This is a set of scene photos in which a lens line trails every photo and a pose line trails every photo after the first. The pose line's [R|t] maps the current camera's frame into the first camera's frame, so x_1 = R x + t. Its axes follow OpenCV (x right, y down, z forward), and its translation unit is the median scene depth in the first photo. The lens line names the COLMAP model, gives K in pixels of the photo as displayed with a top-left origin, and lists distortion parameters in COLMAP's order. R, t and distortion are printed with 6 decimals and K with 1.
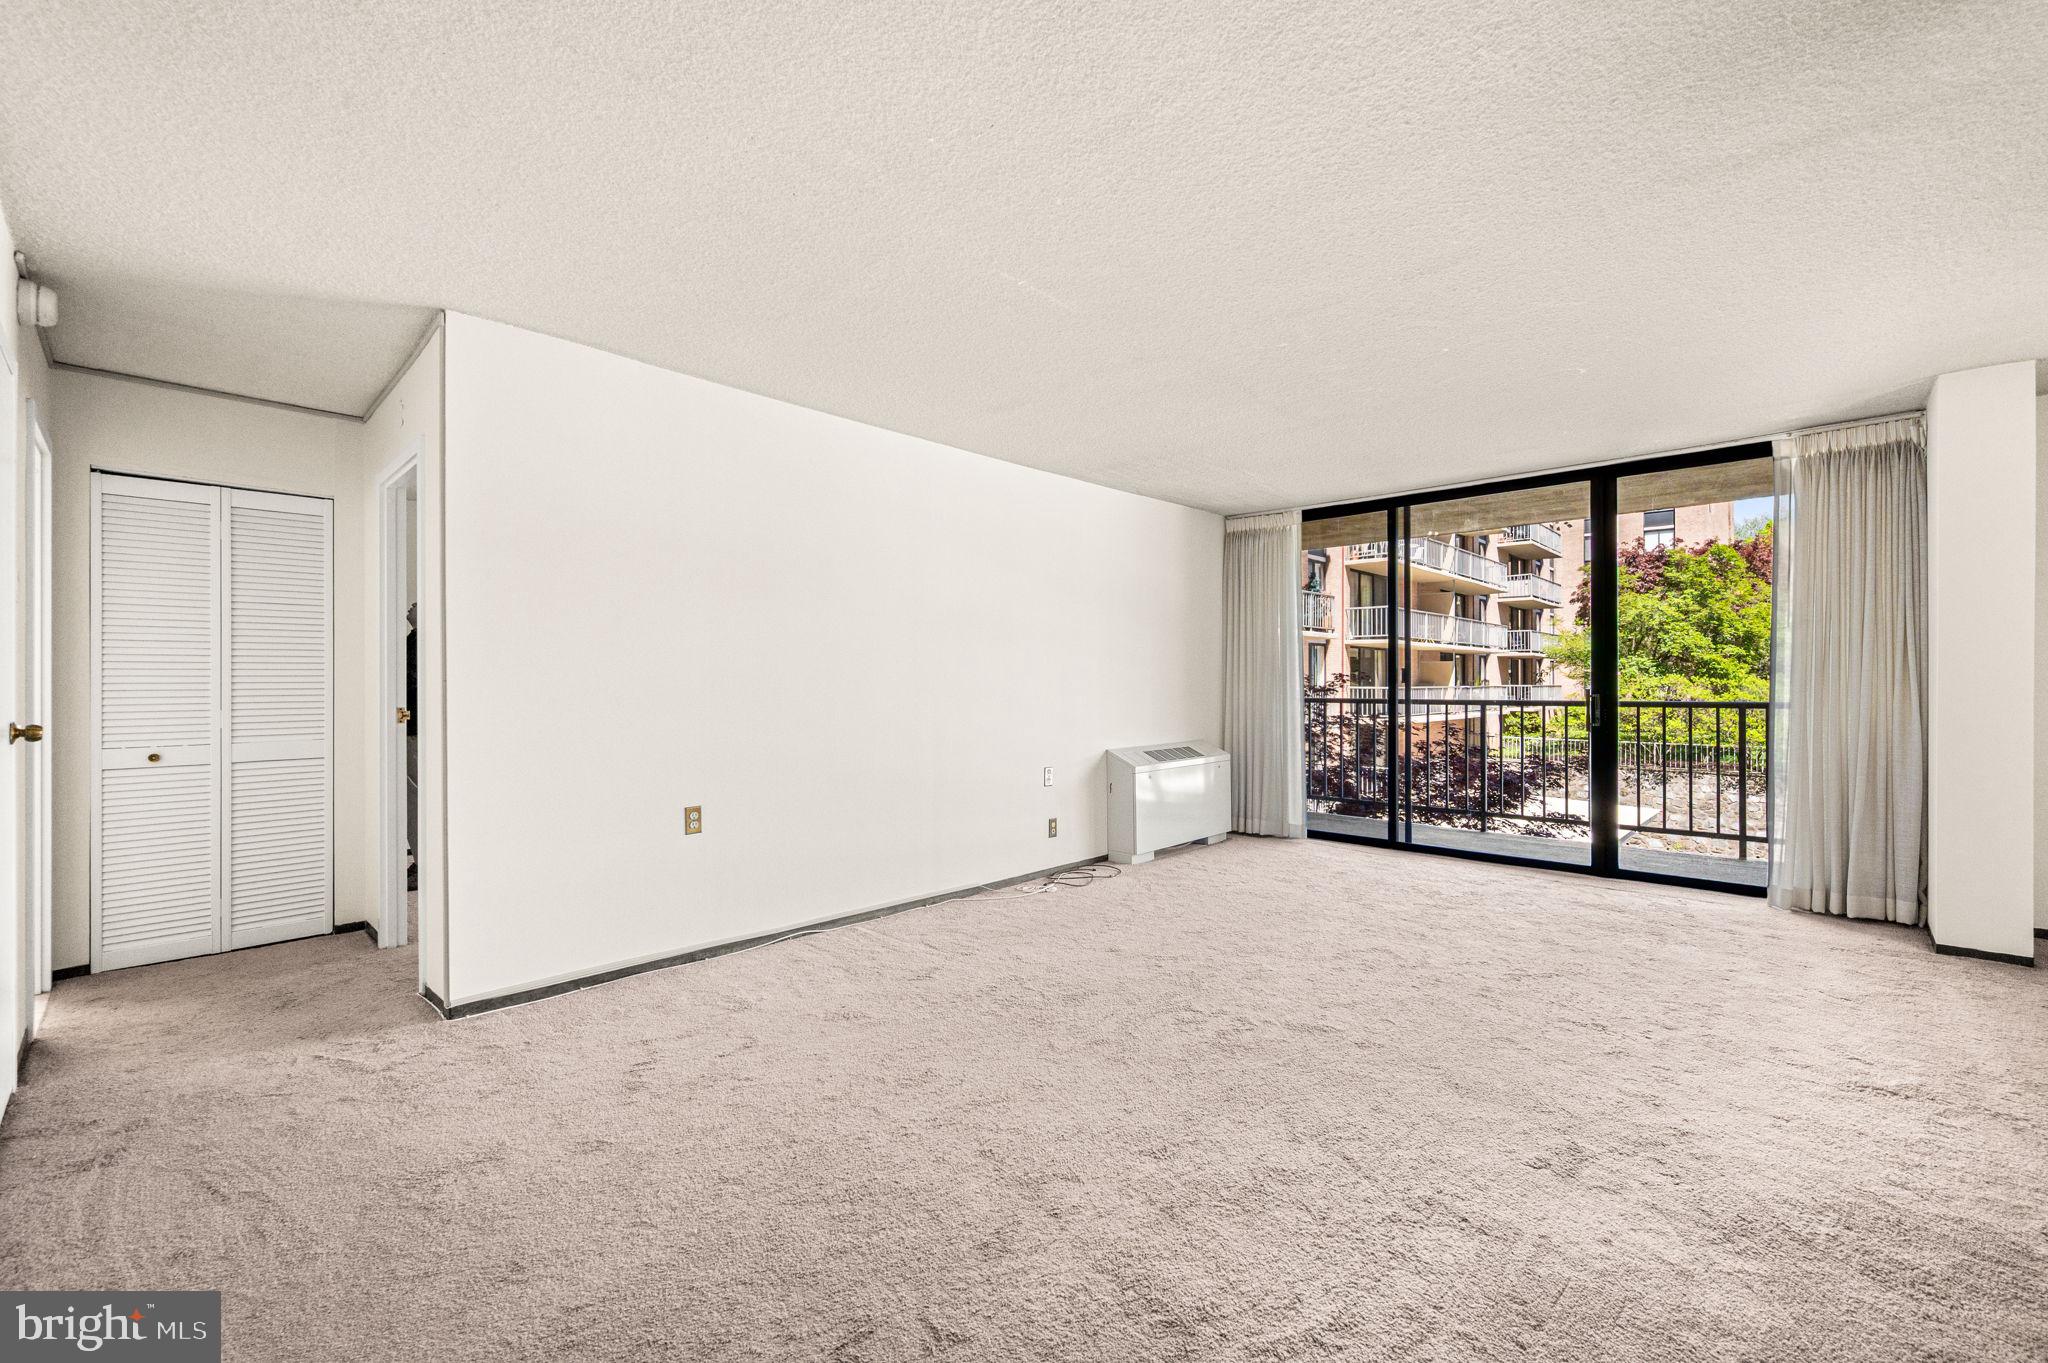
lens RADIAL K [[830.9, 0, 1012.3], [0, 830.9, 682.8], [0, 0, 1]] dist [0.000303, 0.000276]
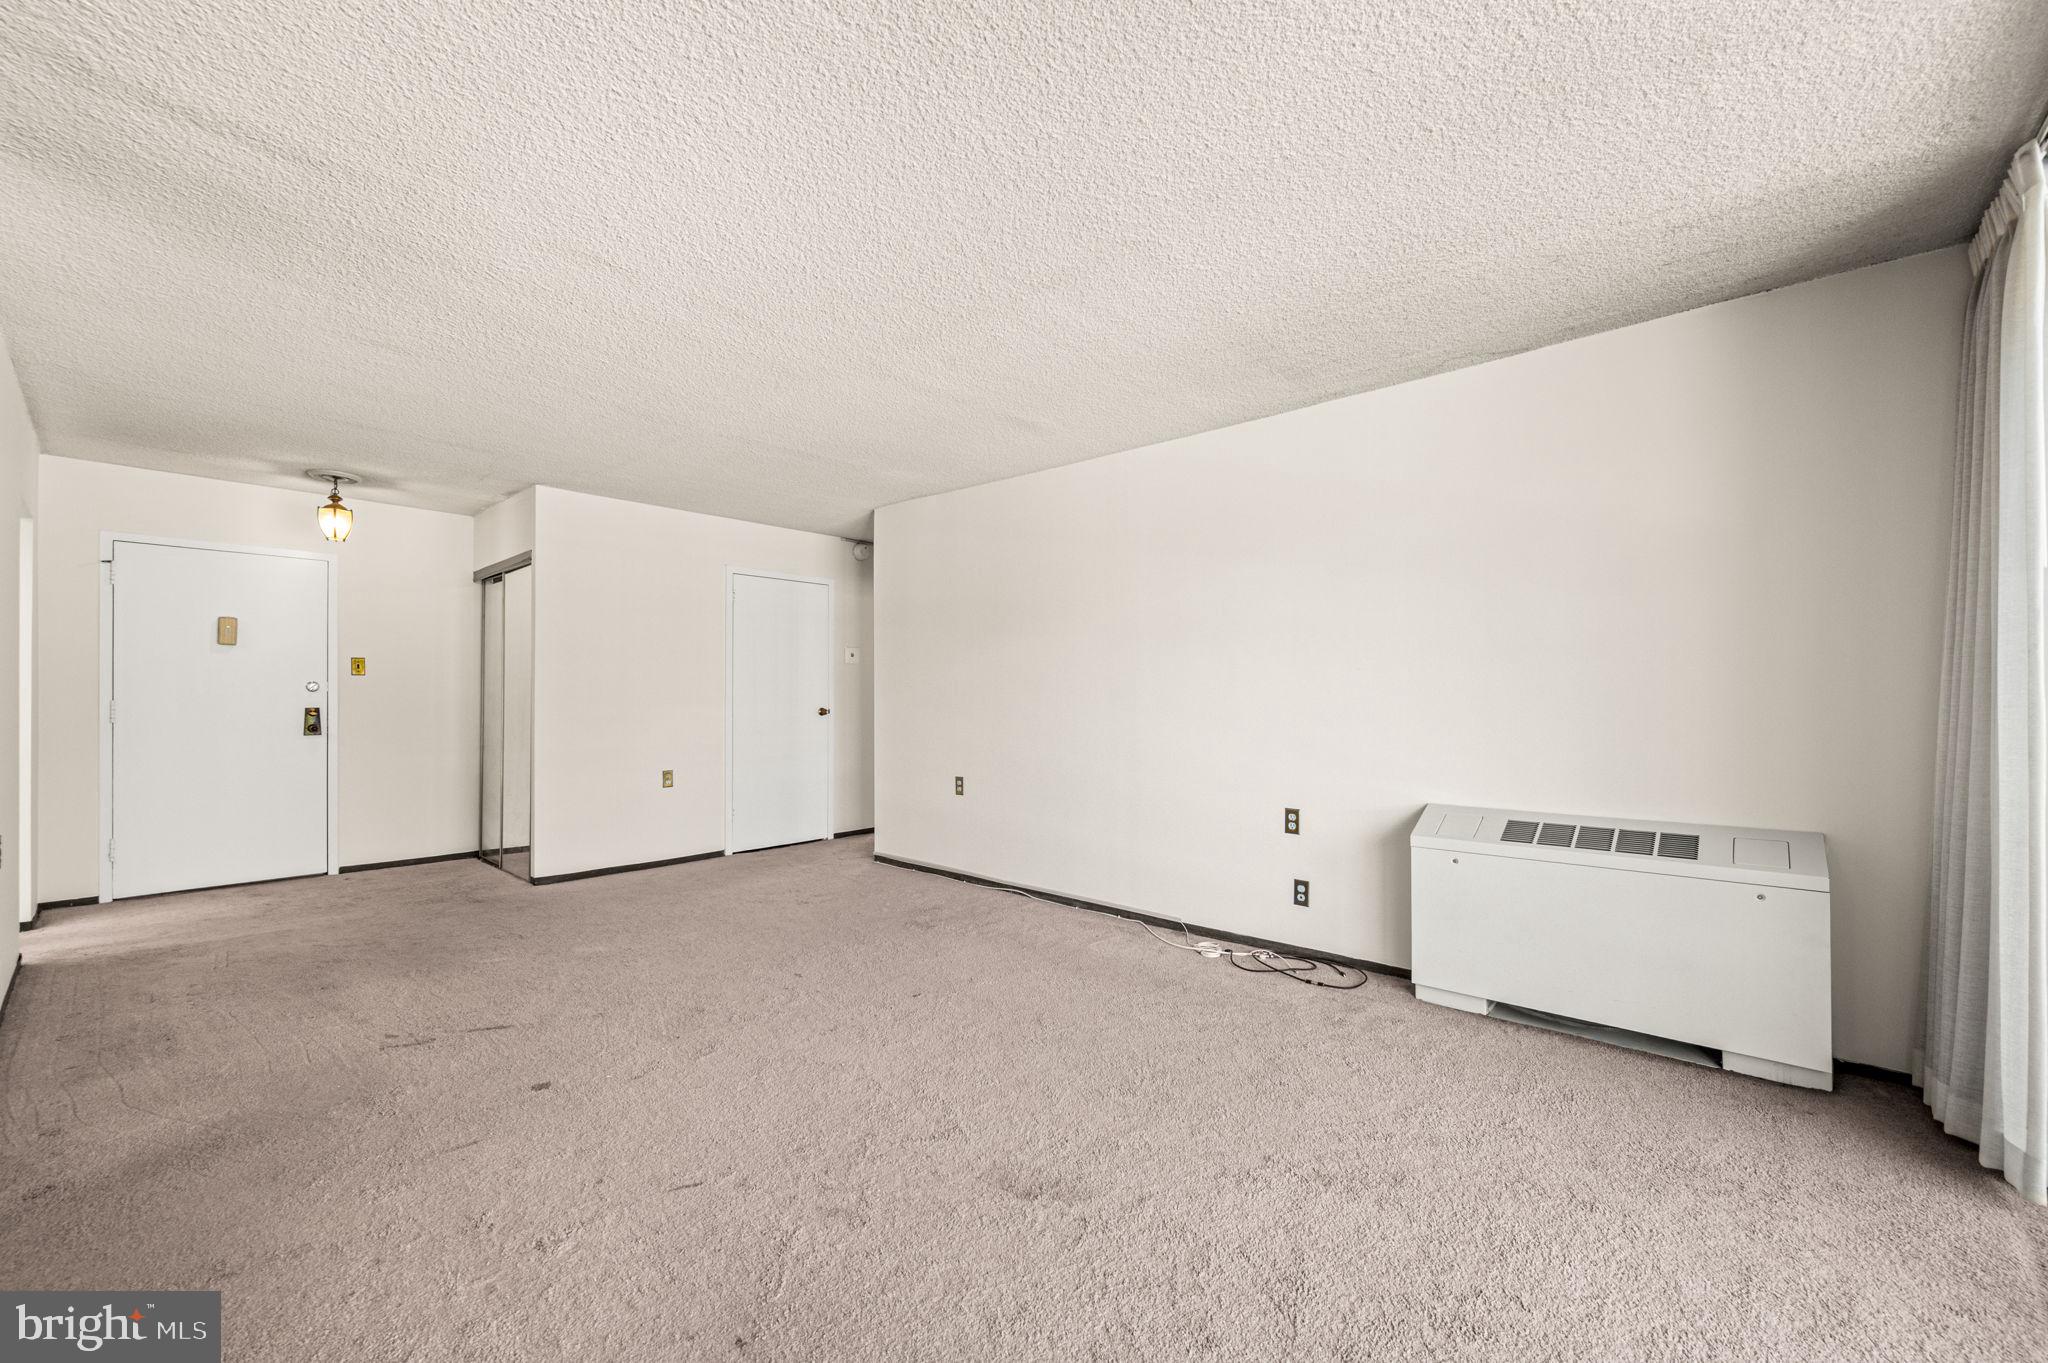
lens RADIAL K [[830.9, 0, 1025.3], [0, 830.9, 684.8], [0, 0, 1]] dist [0.000303, 0.000276]
pose [[0.052093, -0.002620, -0.998639, 0.720886], [-0.000550, 0.999996, -0.002652, -0.003356], [0.998642, 0.000688, 0.052091, 0.690975]]
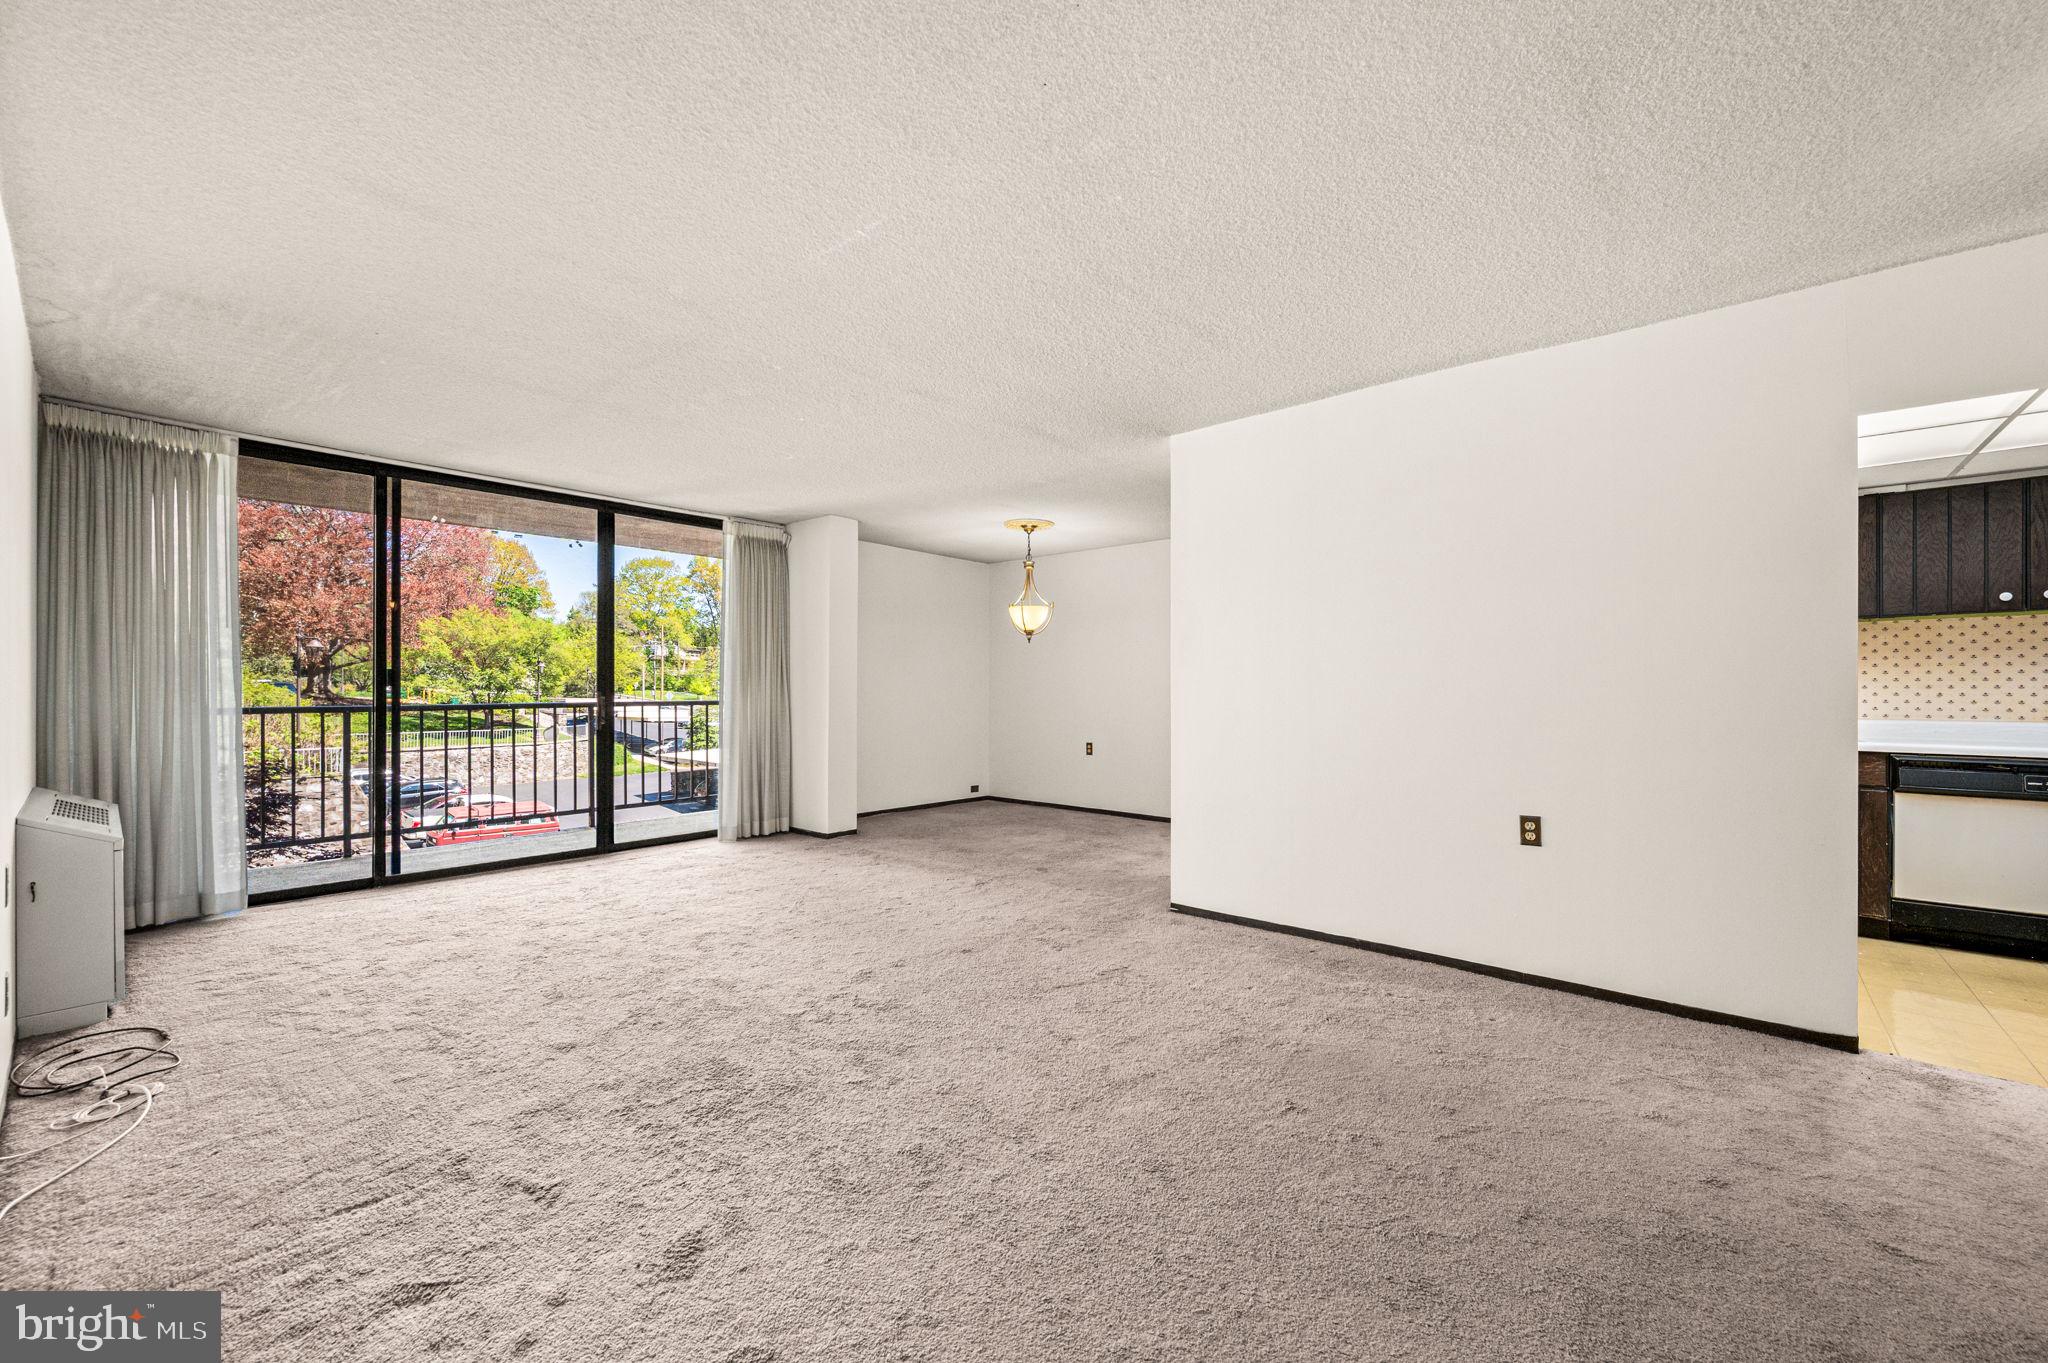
lens RADIAL K [[830.9, 0, 1027.7], [0, 830.9, 686.4], [0, 0, 1]] dist [0.000303, 0.000276]
pose [[-0.062382, 0.002651, 0.998049, -0.447489], [-0.000868, 0.999996, -0.002710, 0.001843], [-0.998052, -0.001035, -0.062380, 0.444749]]
